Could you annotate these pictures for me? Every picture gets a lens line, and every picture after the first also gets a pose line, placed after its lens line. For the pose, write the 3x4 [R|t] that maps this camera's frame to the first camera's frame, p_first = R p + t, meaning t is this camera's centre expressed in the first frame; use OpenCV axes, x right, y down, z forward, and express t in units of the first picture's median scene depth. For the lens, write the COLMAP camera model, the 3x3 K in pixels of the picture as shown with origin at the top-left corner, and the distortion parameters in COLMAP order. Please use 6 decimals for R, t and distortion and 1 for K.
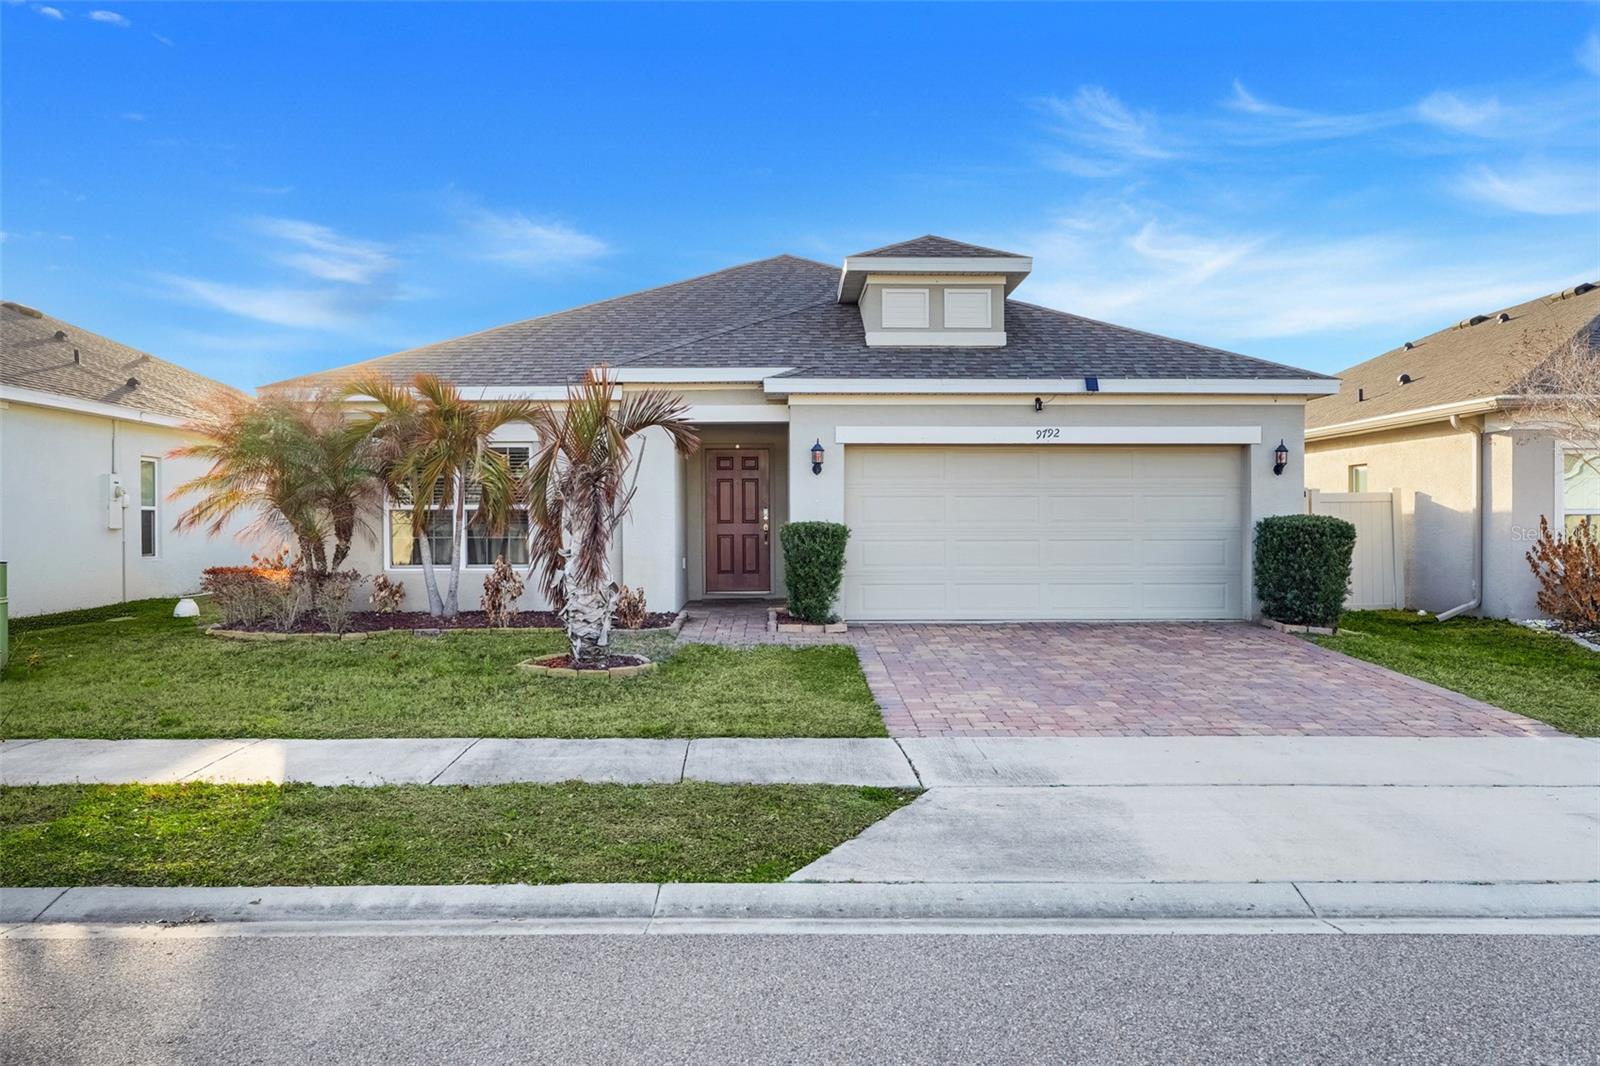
lens RADIAL K [[1350.5, 0, 800.0], [0, 1350.5, 533.0], [0, 0, 1]] dist [0.114679, 0.002711]
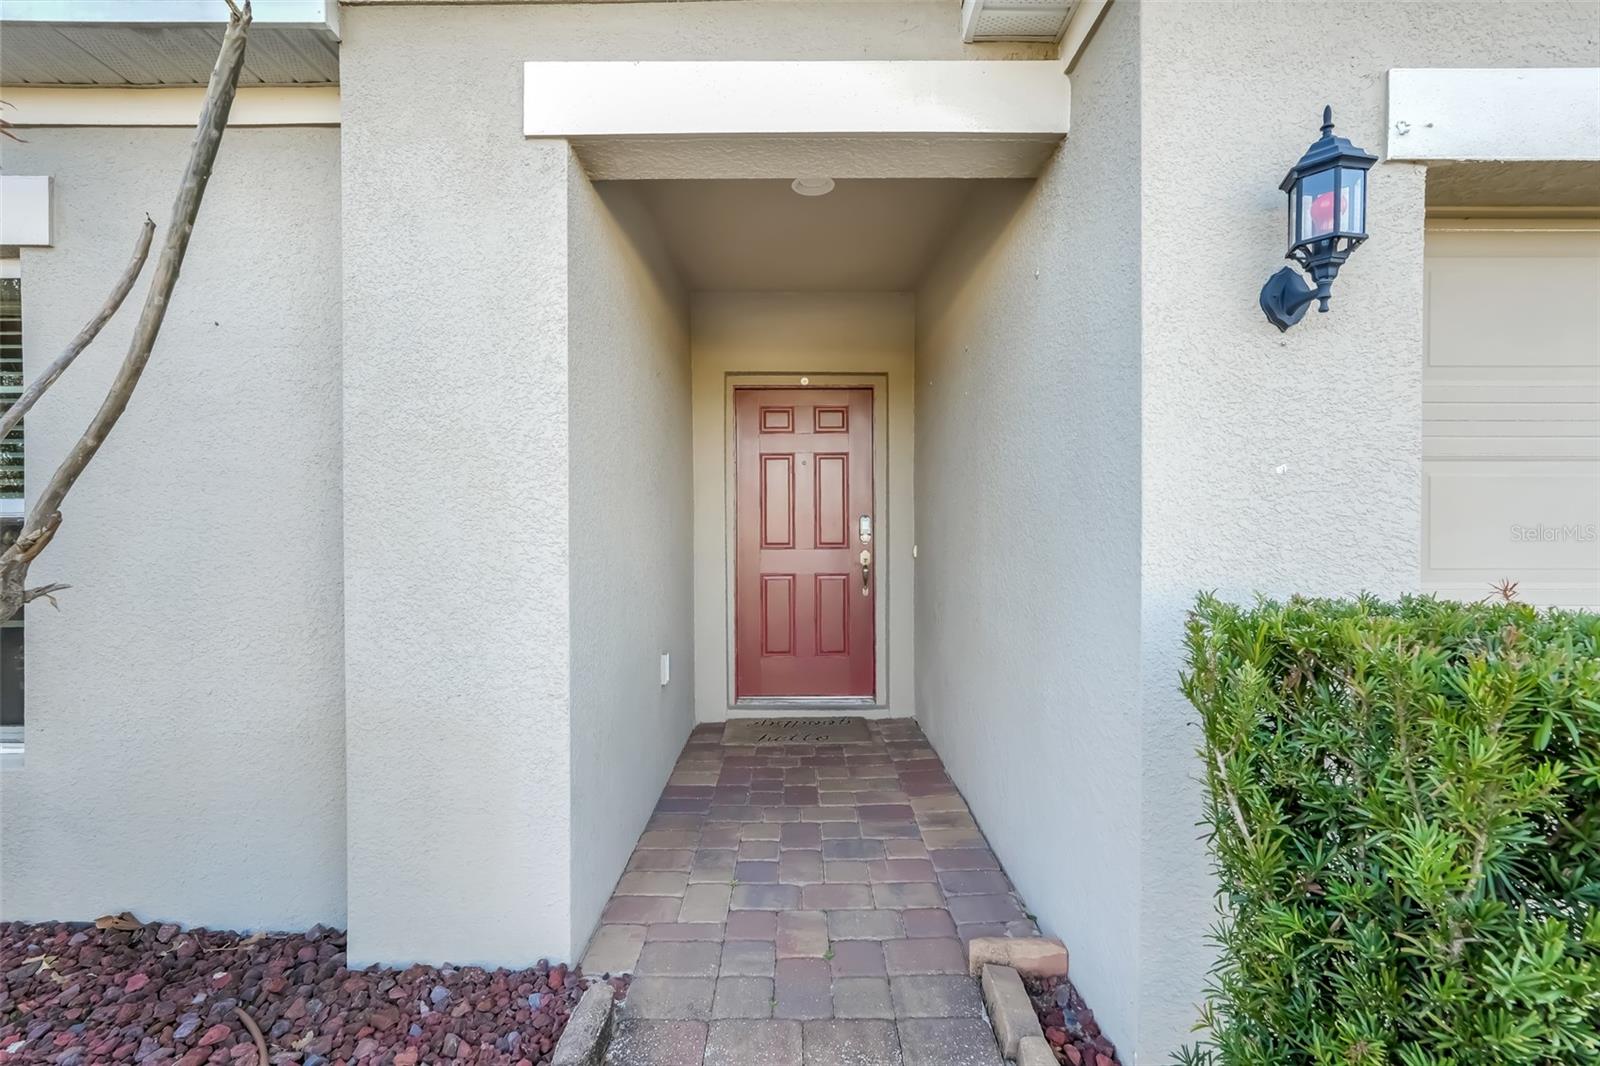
lens RADIAL K [[697.7, 0, 800.0], [0, 697.7, 533.0], [0, 0, 1]] dist [-0.001635, -0.000139]
pose [[0.999865, -0.001444, -0.016393, -0.051906], [0.001490, 0.999995, 0.002744, -0.015869], [0.016389, -0.002768, 0.999862, 0.903870]]
